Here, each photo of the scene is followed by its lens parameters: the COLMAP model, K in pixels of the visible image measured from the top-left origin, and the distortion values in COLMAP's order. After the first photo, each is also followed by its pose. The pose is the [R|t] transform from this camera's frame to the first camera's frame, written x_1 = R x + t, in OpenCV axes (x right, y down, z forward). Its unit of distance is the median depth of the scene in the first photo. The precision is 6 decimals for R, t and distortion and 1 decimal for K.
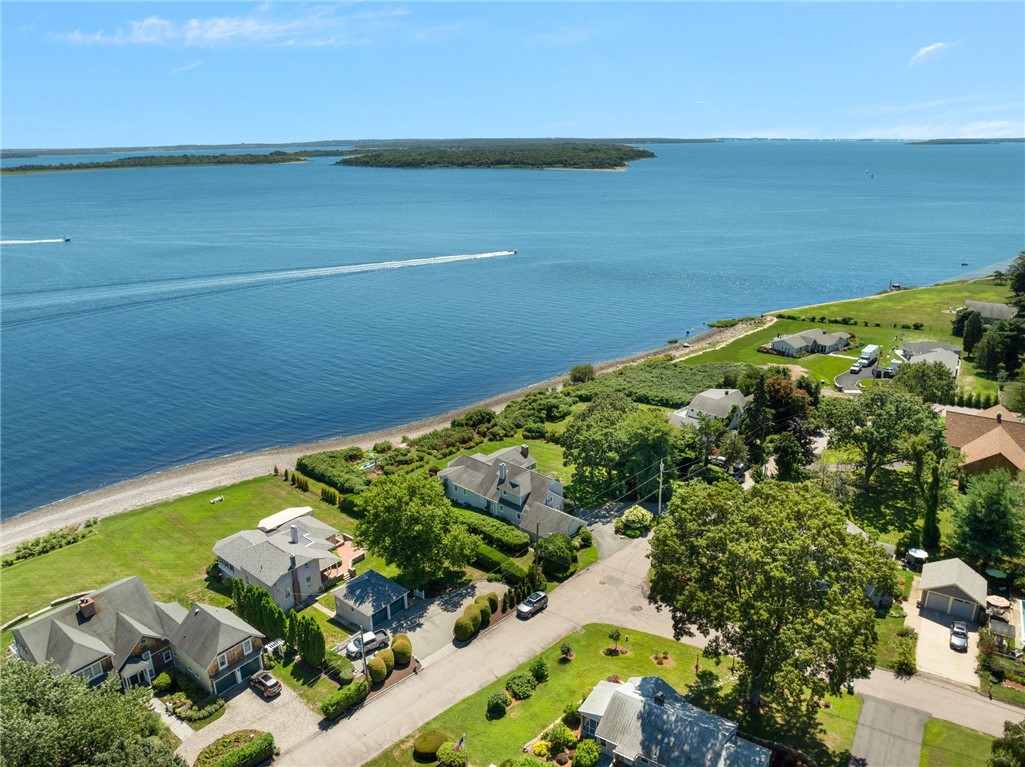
lens RADIAL K [[723.4, 0, 516.2], [0, 723.4, 381.4], [0, 0, 1]] dist [-0.037364, -0.002130]
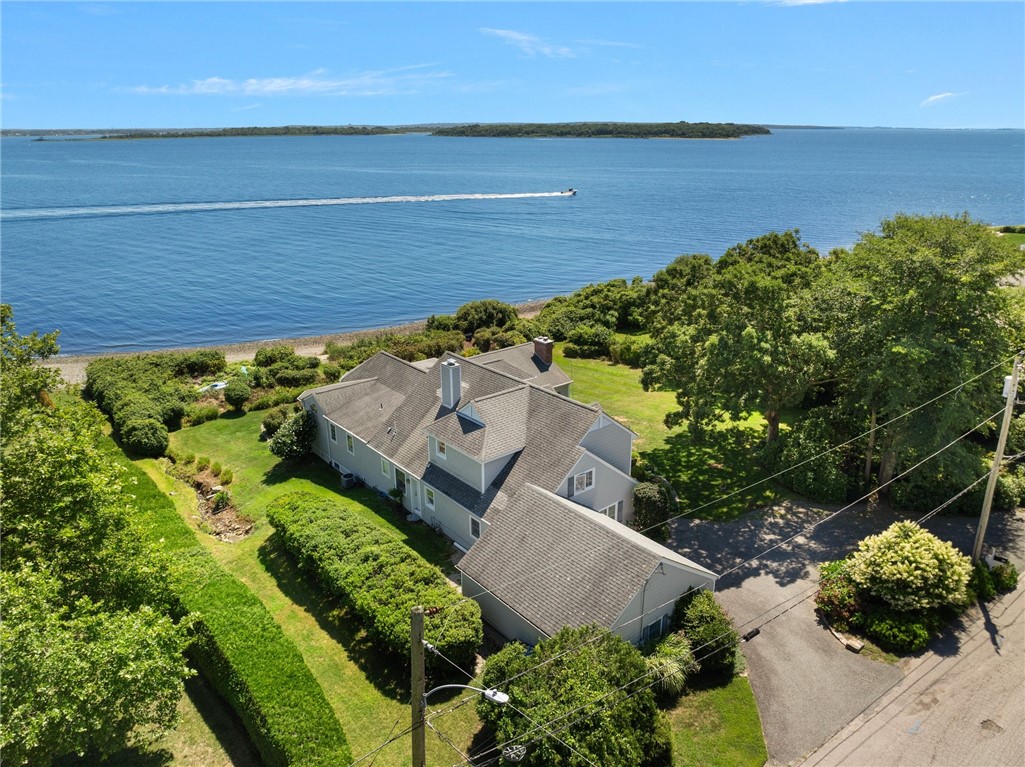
lens RADIAL K [[723.4, 0, 516.2], [0, 723.4, 381.4], [0, 0, 1]] dist [-0.037364, -0.002130]
pose [[0.990384, 0.051458, -0.128417, 0.053028], [-0.049694, 0.998621, 0.016908, 0.116586], [0.129110, -0.010364, 0.991576, 0.685842]]
